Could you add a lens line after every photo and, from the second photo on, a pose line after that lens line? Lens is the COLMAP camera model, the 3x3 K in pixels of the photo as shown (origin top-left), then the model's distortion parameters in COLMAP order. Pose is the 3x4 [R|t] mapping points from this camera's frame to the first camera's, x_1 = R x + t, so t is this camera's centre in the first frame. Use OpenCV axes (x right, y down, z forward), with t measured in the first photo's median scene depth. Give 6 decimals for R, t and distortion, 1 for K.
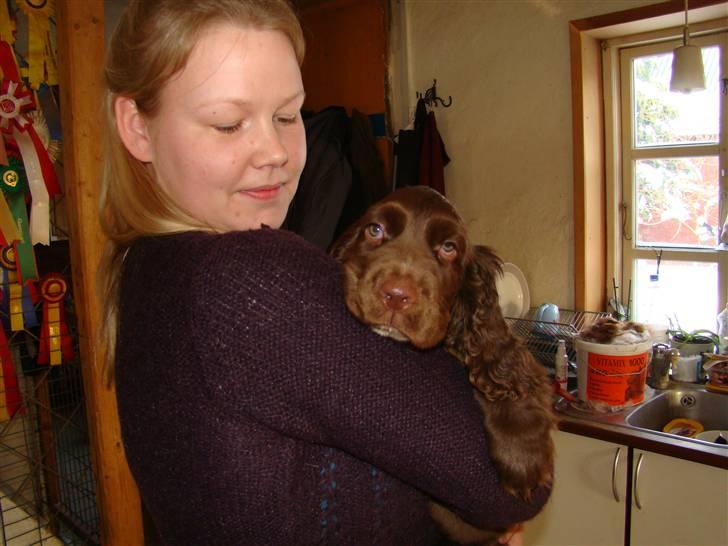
lens RADIAL K [[670.7, 0, 364.0], [0, 670.7, 273.0], [0, 0, 1]] dist [-0.187589, 0.111945]
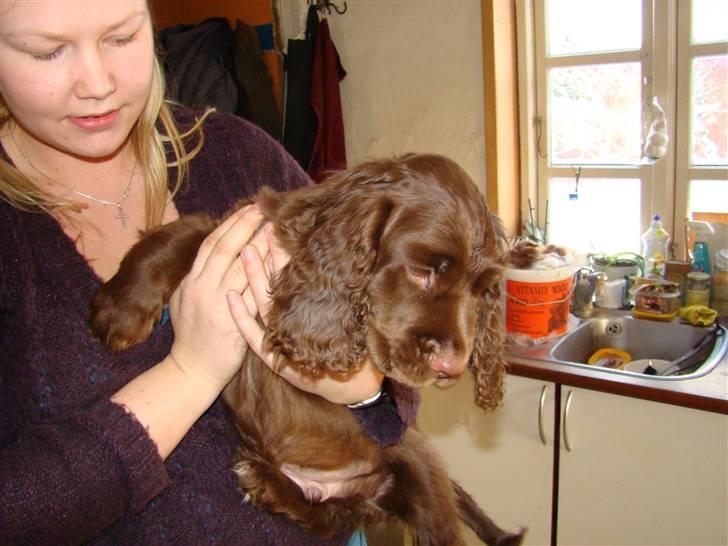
lens RADIAL K [[670.7, 0, 364.0], [0, 670.7, 273.0], [0, 0, 1]] dist [-0.187589, 0.111945]
pose [[0.989736, -0.045233, 0.135559, 0.027041], [0.032719, 0.995114, 0.093158, 0.020204], [-0.139111, -0.087767, 0.986380, 0.129331]]
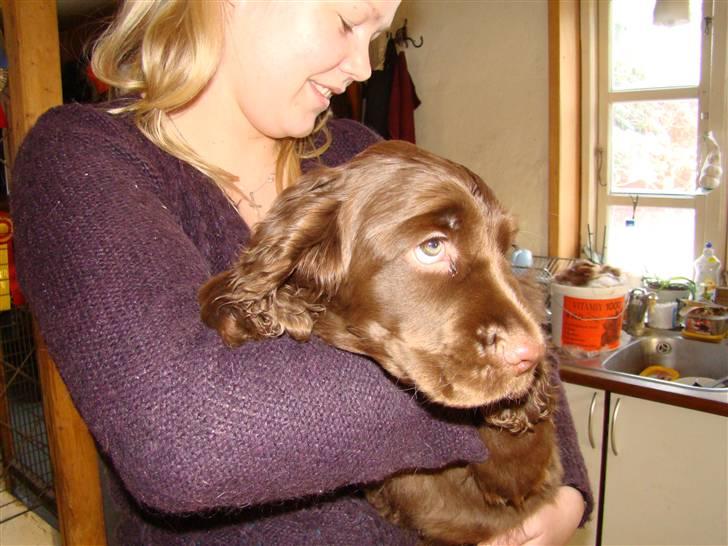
lens RADIAL K [[670.7, 0, 364.0], [0, 670.7, 273.0], [0, 0, 1]] dist [-0.187589, 0.111945]
pose [[0.998750, 0.001393, 0.049969, -0.000574], [-0.004074, 0.998555, 0.053593, 0.034356], [-0.049822, -0.053730, 0.997312, 0.044431]]
